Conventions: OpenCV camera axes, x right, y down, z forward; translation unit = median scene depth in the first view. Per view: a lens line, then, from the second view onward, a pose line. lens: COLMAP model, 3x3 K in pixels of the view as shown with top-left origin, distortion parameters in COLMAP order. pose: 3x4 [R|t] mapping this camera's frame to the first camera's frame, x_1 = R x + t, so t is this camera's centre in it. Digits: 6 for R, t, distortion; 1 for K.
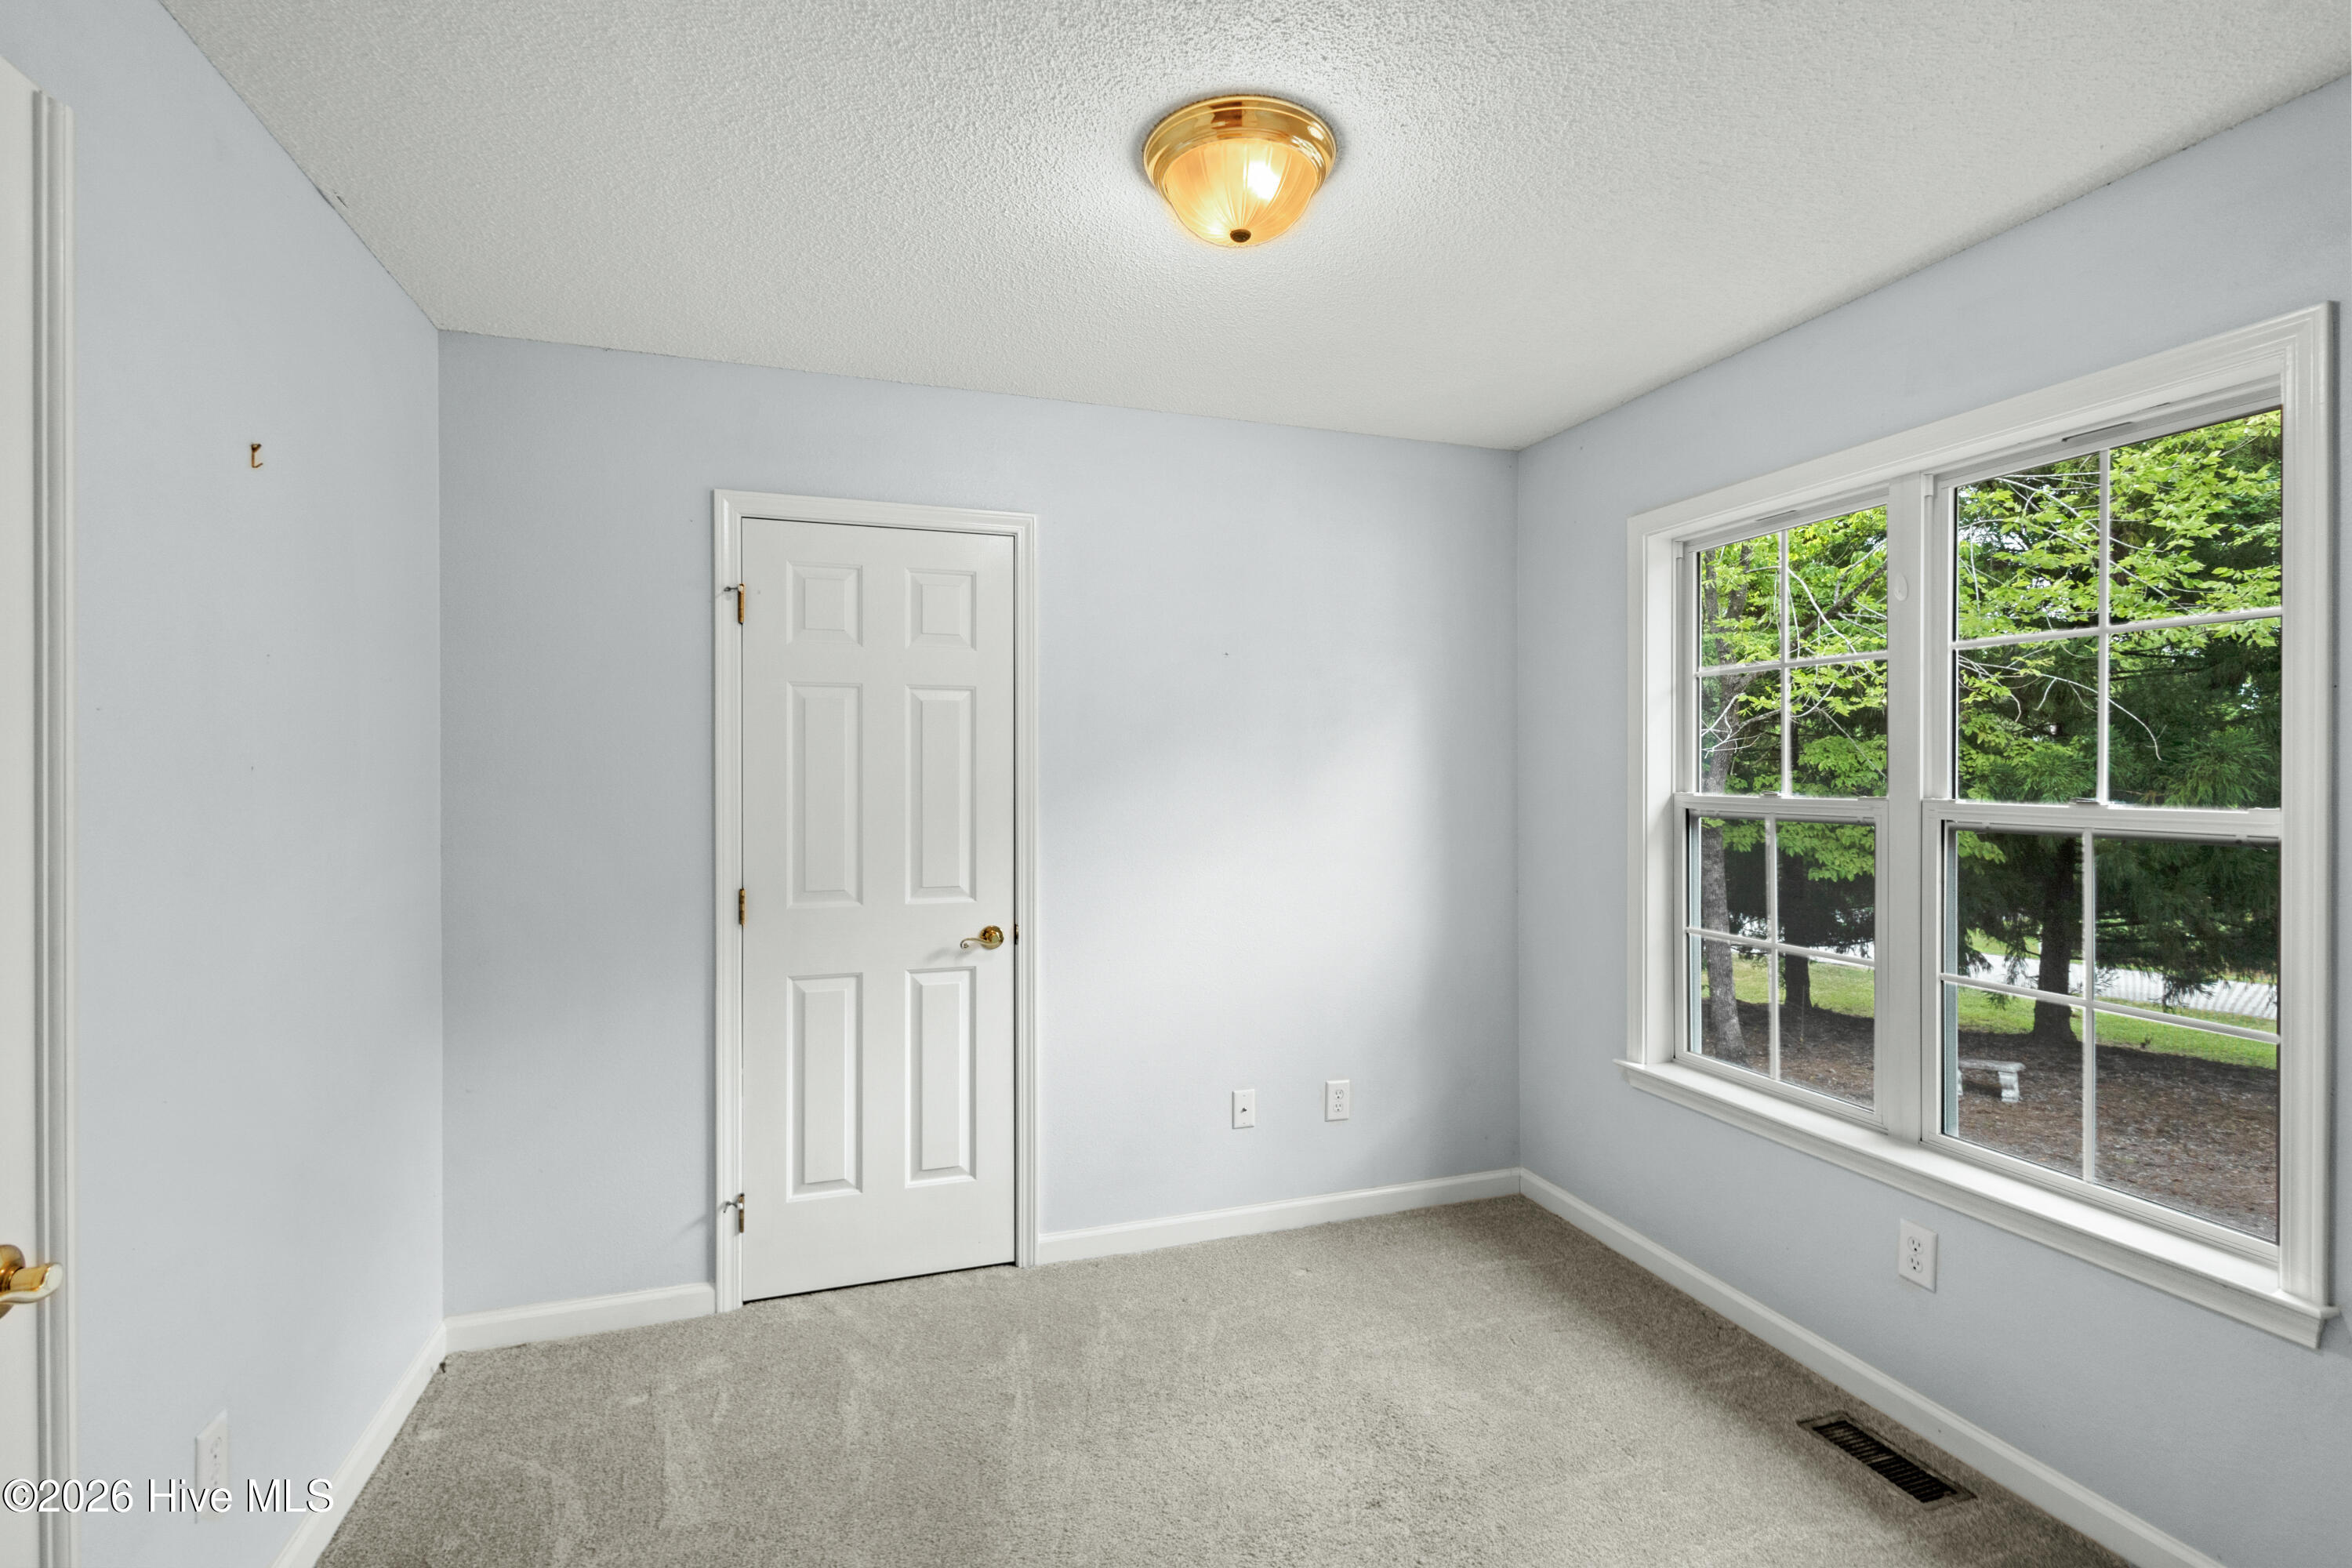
lens RADIAL K [[1066.9, 0, 1173.3], [0, 1066.9, 775.2], [0, 0, 1]] dist [0.010711, -0.004982]
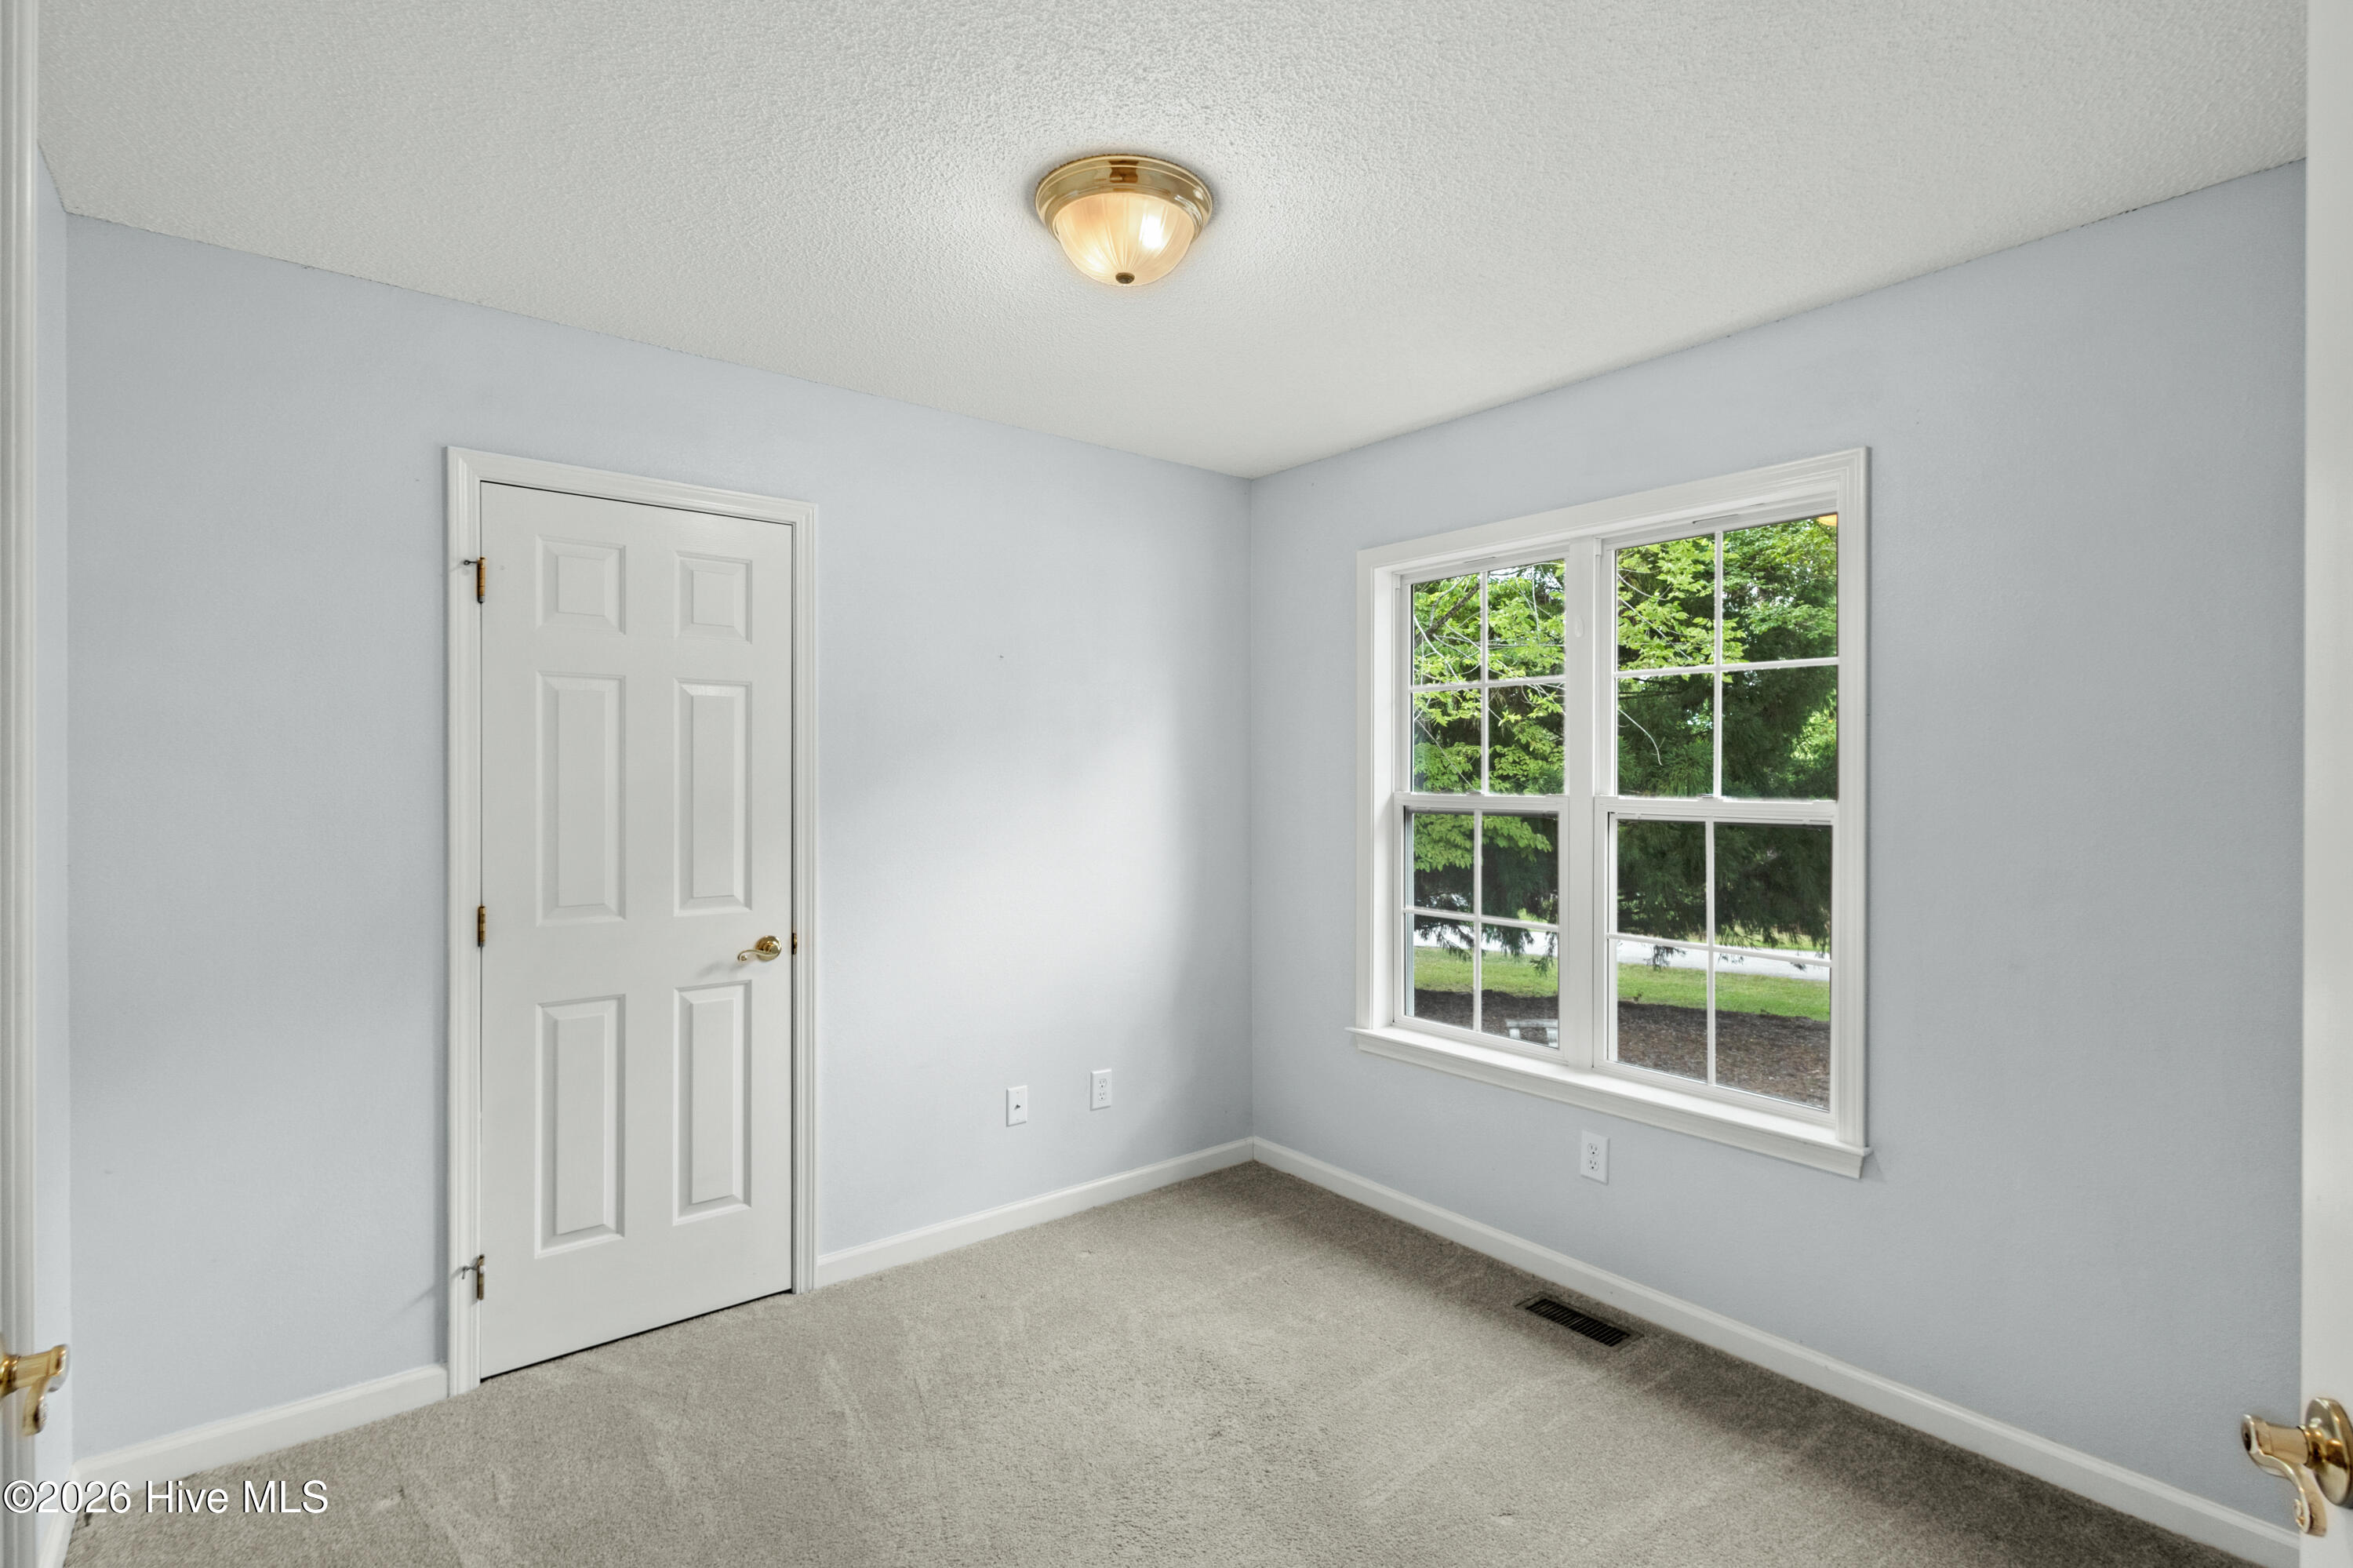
lens RADIAL K [[1102.0, 0, 1183.2], [0, 1102.0, 777.2], [0, 0, 1]] dist [0.008516, -0.000828]
pose [[0.939317, 0.000330, 0.343051, -0.179956], [-0.000211, 1.000000, -0.000383, 0.000960], [-0.343052, 0.000287, 0.939317, -0.047394]]
